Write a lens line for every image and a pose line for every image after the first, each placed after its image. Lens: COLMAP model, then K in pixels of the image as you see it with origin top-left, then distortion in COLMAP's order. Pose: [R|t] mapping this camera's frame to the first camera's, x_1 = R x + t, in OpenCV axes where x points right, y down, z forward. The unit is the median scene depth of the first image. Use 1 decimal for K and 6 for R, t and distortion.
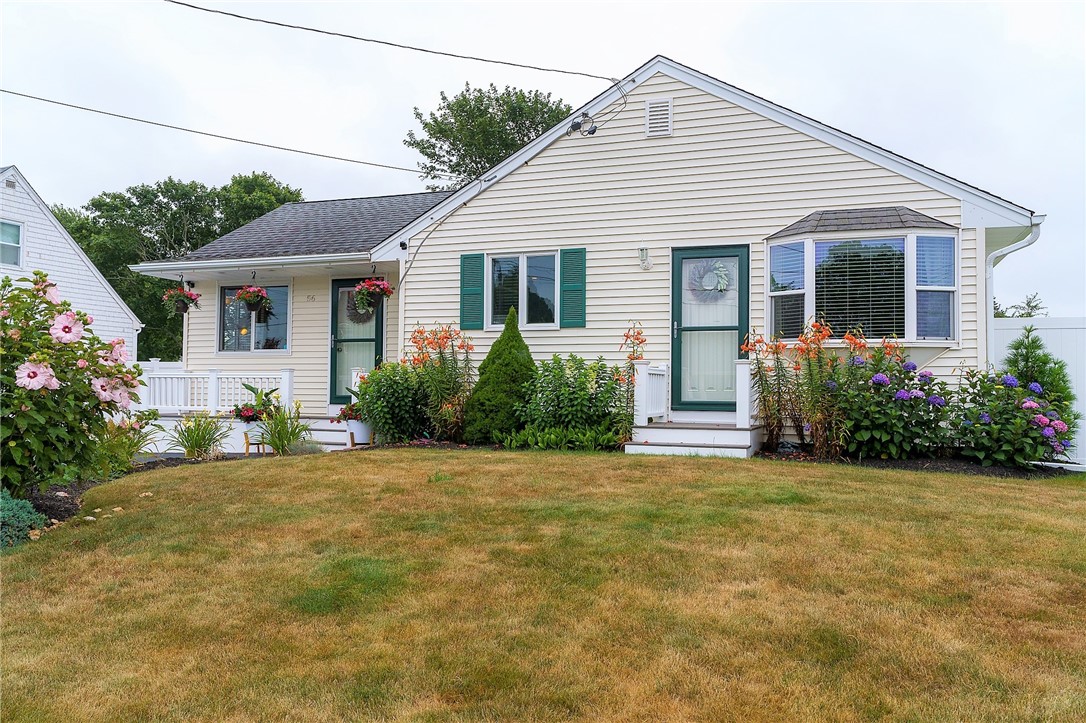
lens RADIAL K [[859.9, 0, 542.8], [0, 859.9, 361.6], [0, 0, 1]] dist [0.011999, -0.001461]
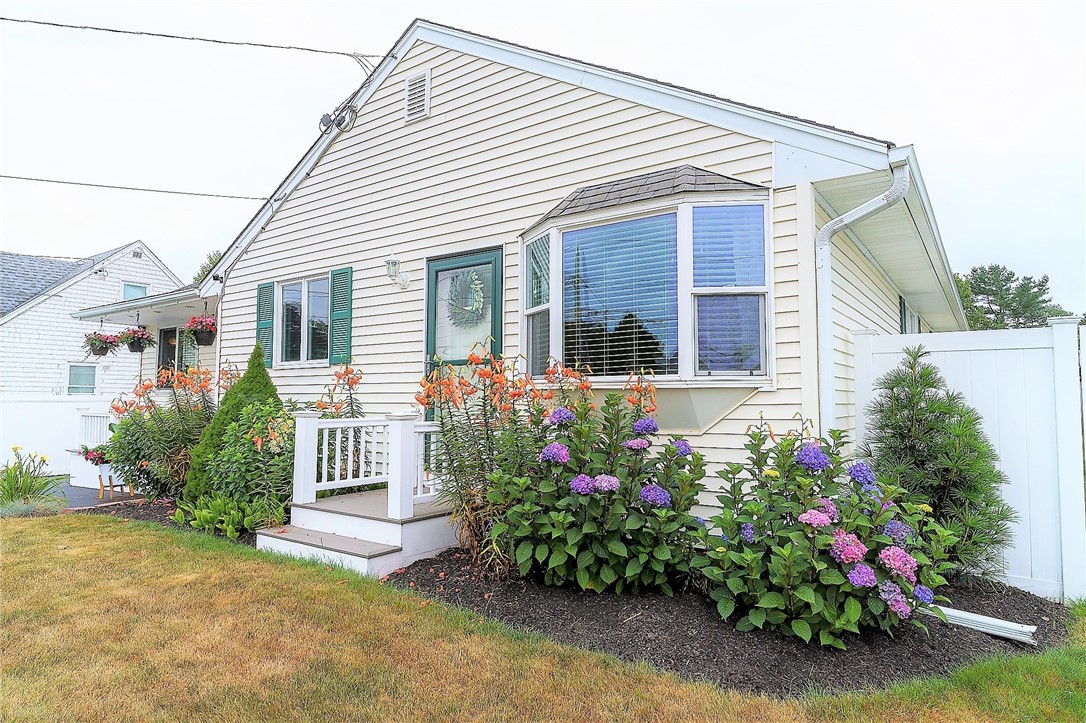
lens RADIAL K [[635.4, 0, 542.3], [0, 635.4, 360.7], [0, 0, 1]] dist [0.001934, 0.001179]
pose [[0.962394, -0.022098, -0.270755, 0.415680], [0.013659, 0.999362, -0.033012, -0.020941], [0.271312, 0.028073, 0.962082, 0.497709]]
